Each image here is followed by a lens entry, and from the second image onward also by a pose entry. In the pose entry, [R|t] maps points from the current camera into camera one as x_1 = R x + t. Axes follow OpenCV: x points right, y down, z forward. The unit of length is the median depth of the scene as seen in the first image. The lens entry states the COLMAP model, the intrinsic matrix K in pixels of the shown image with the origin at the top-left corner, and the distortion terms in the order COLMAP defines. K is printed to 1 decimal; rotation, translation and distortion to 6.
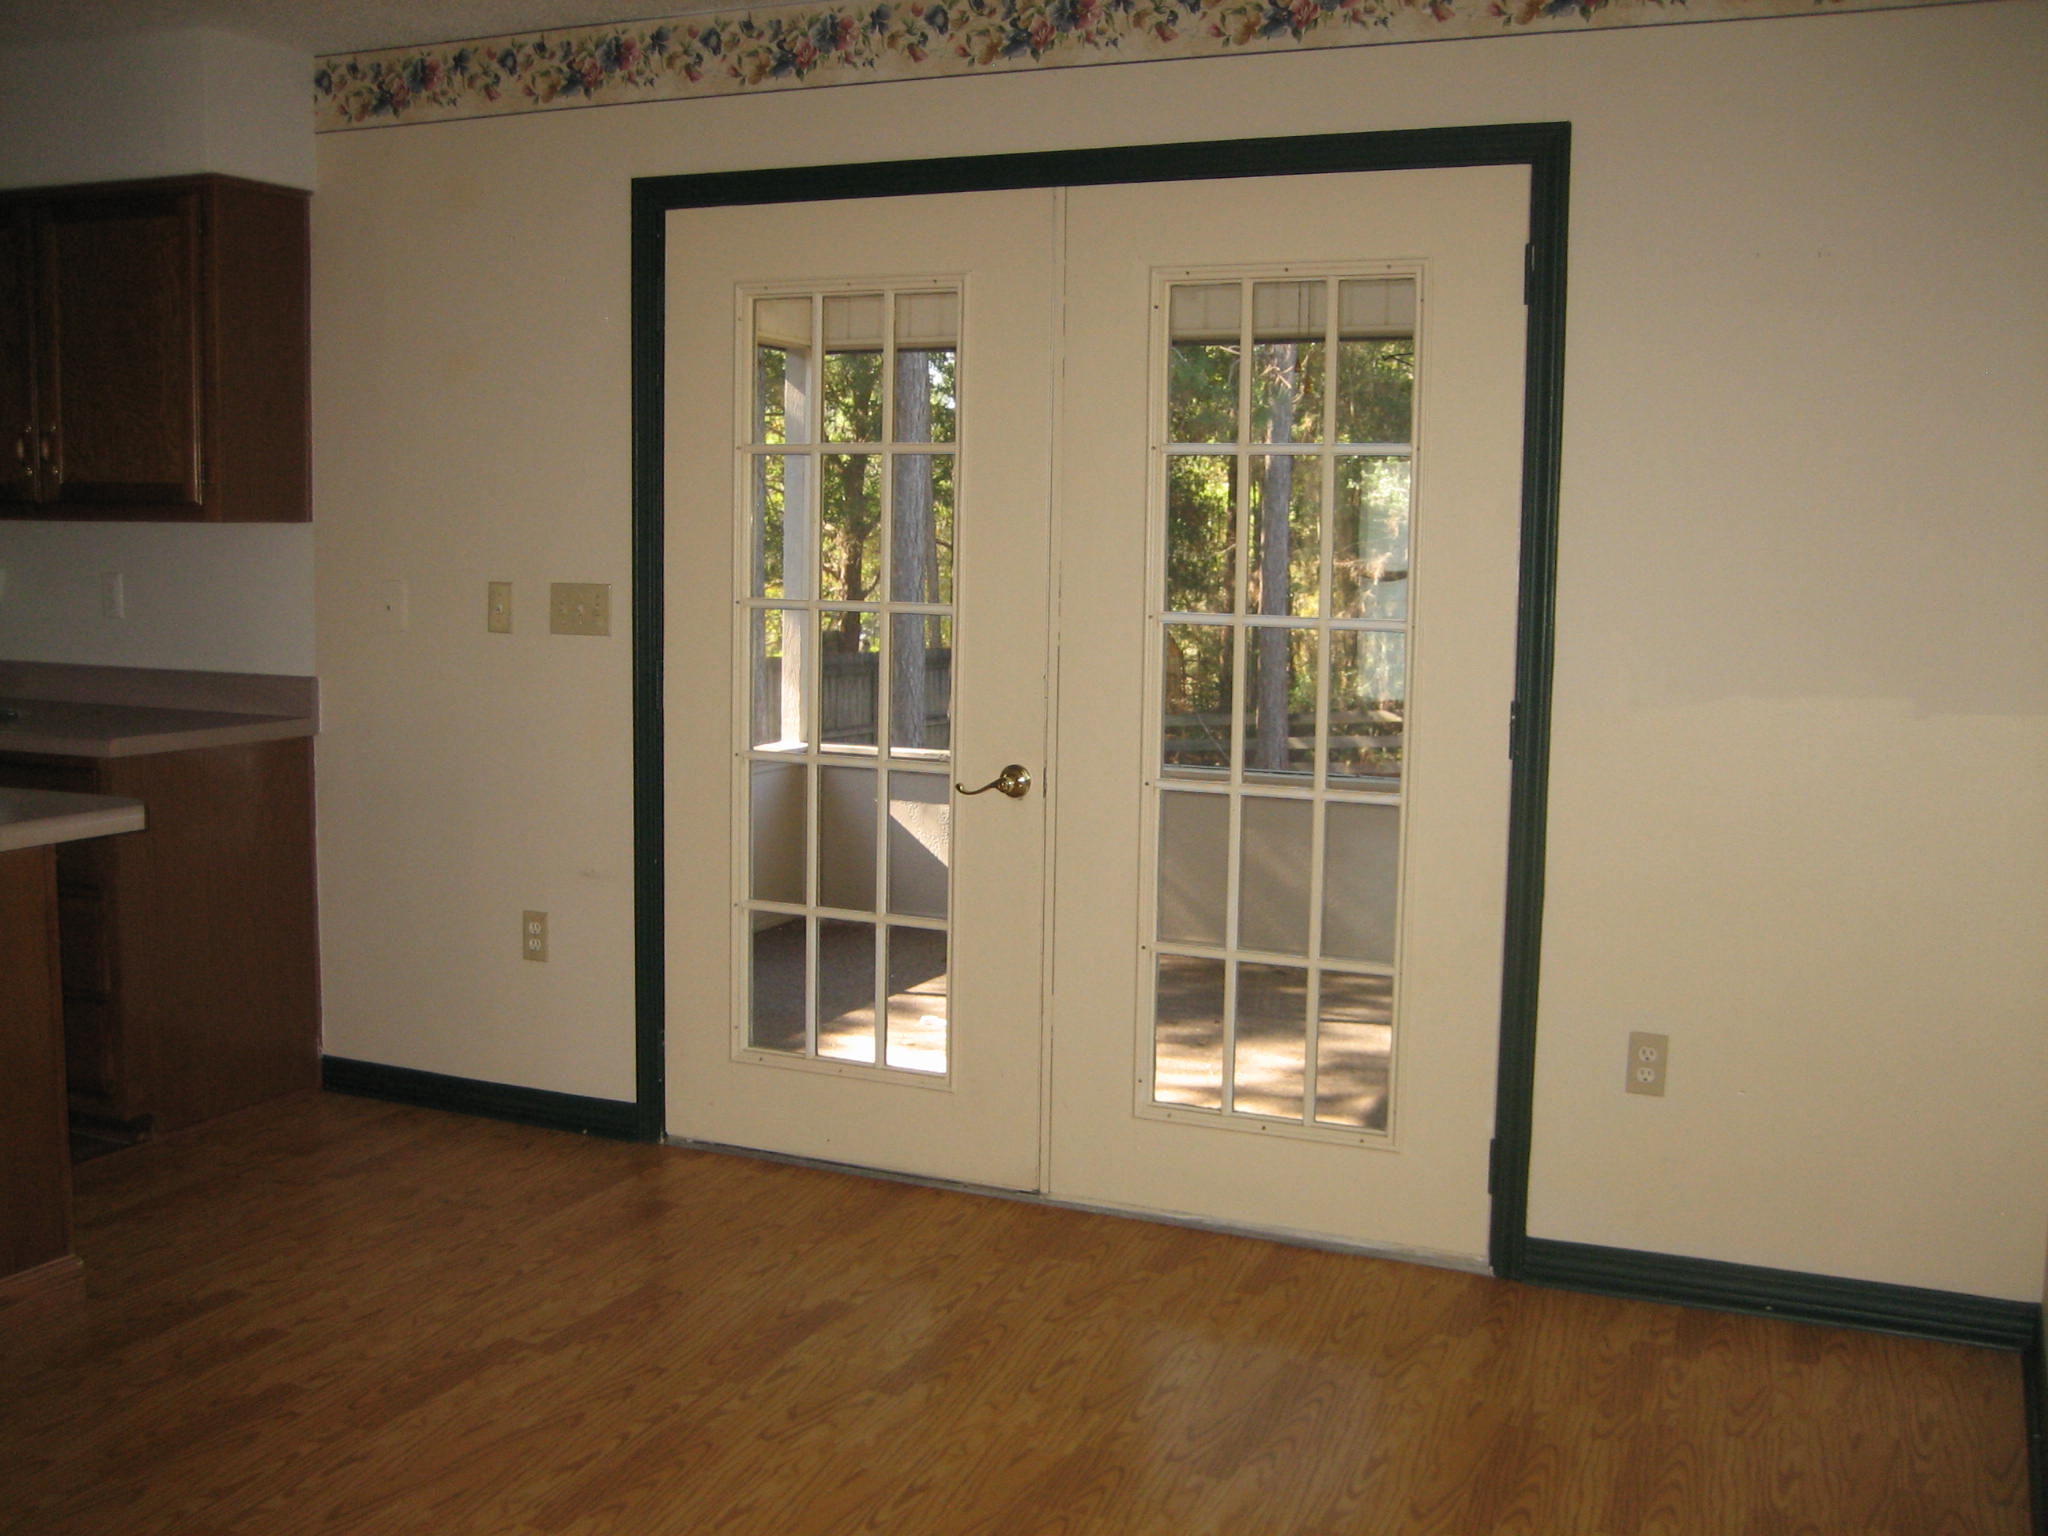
lens RADIAL K [[2176.9, 0, 1034.8], [0, 2176.9, 767.8], [0, 0, 1]] dist [-0.093909, 0.000000]
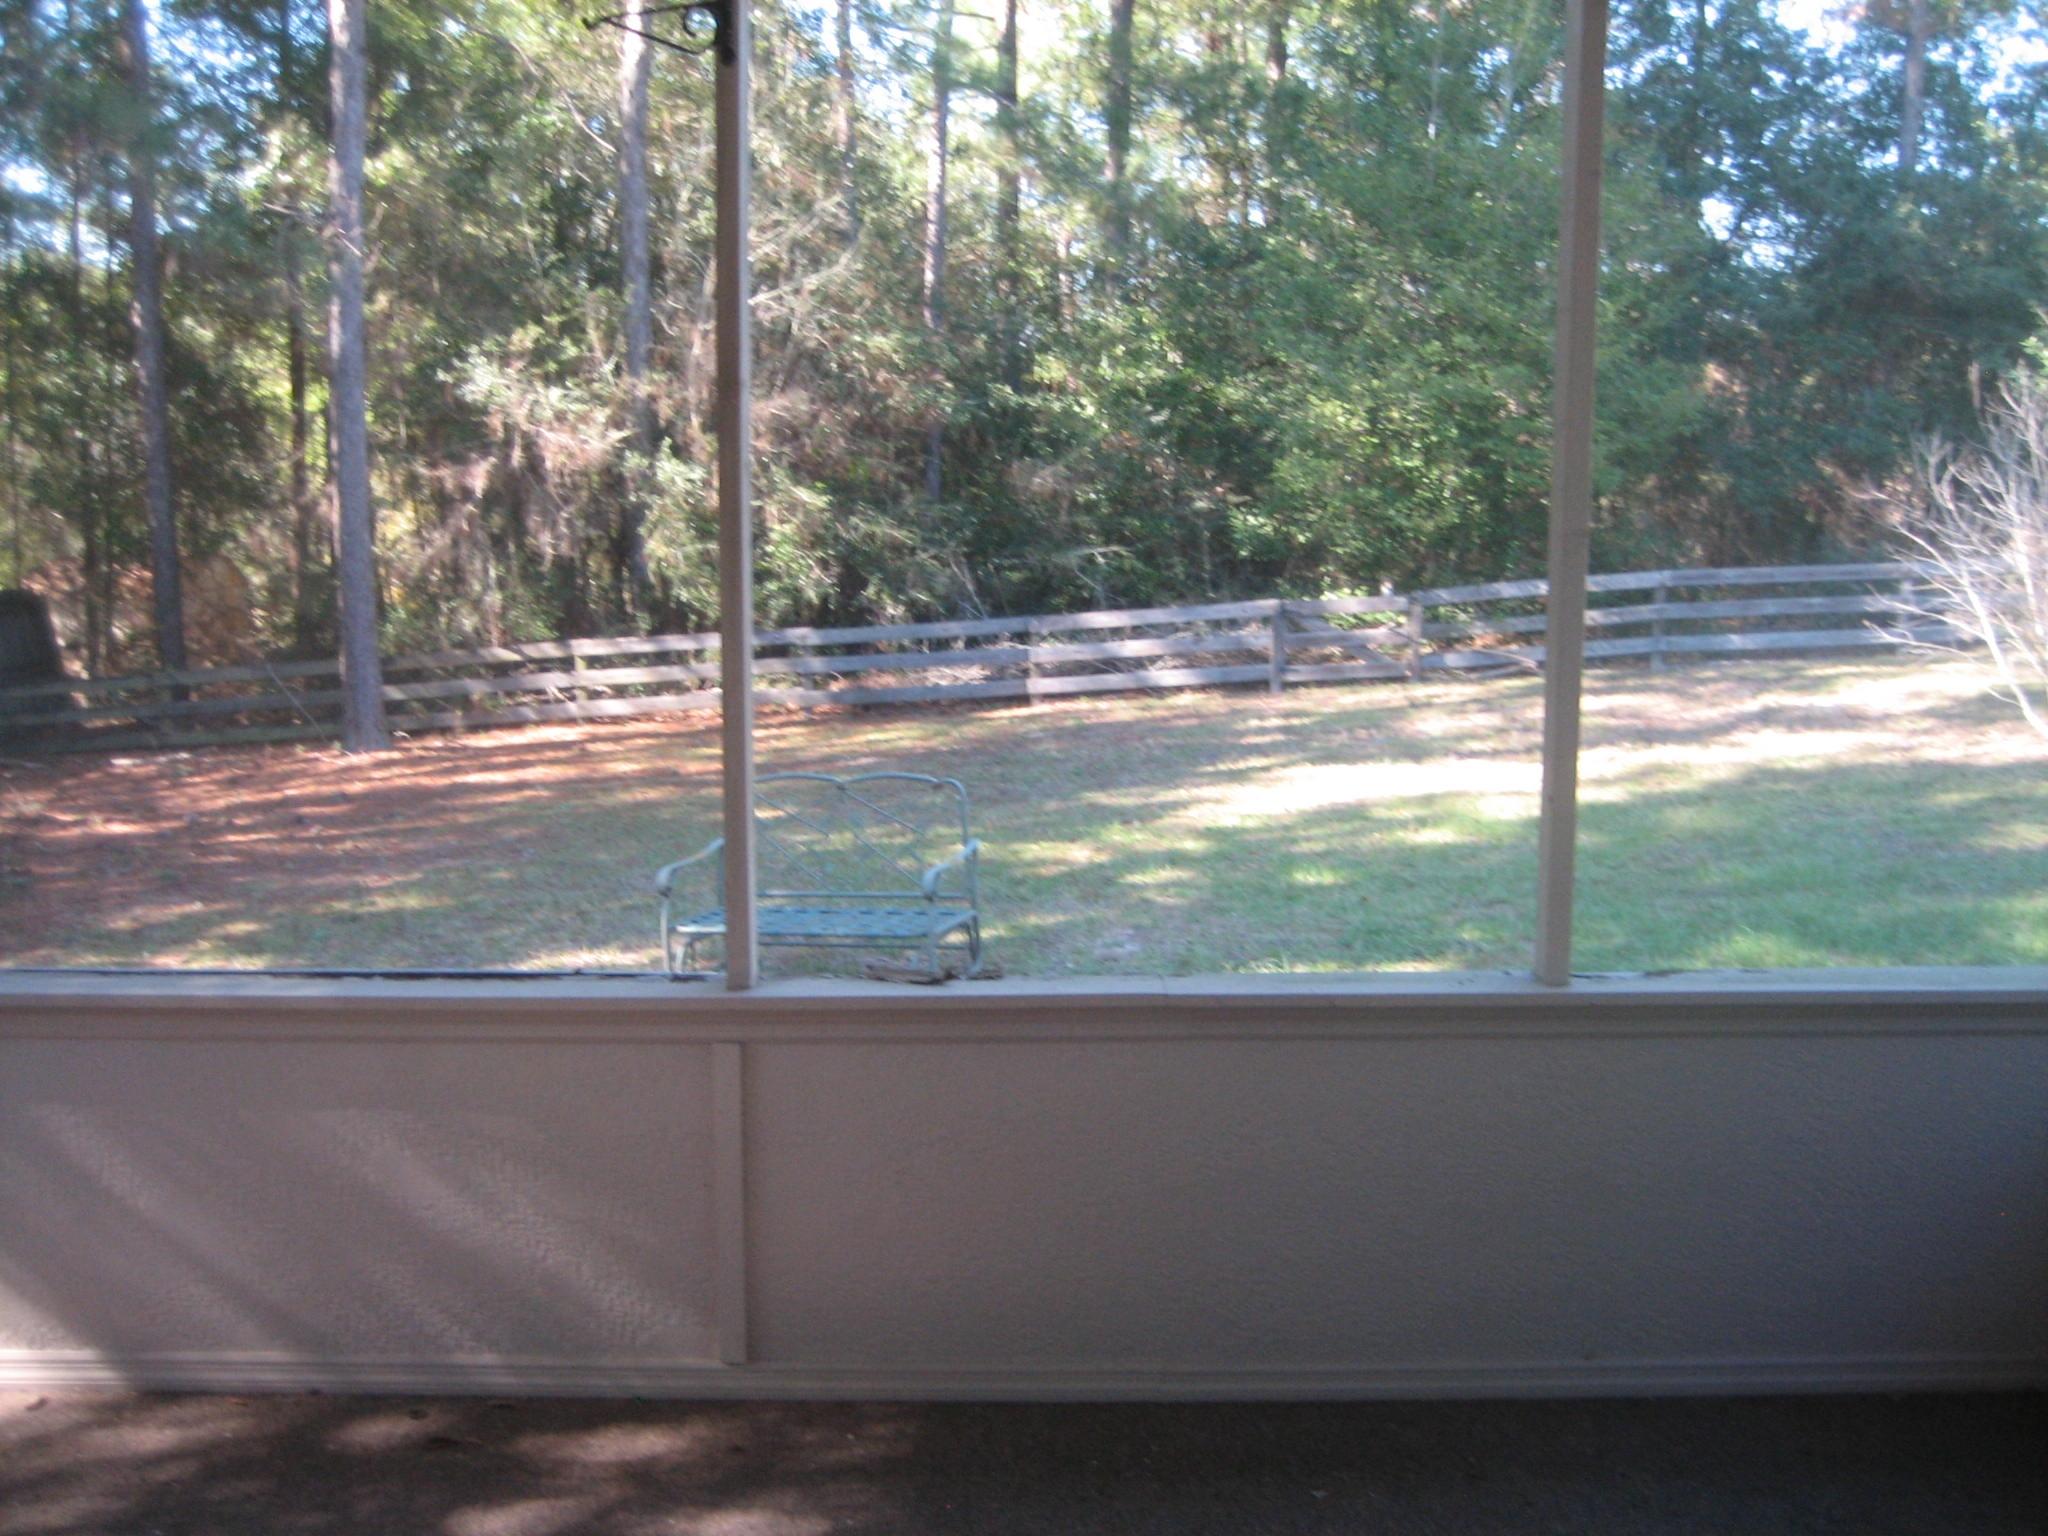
lens RADIAL K [[2176.9, 0, 1020.0], [0, 2176.9, 768.5], [0, 0, 1]] dist [-0.093909, 0.000000]
pose [[0.917259, -0.076261, 0.390923, 0.012810], [0.057577, 0.996578, 0.059312, -0.014425], [-0.394108, -0.031896, 0.918510, 0.123984]]
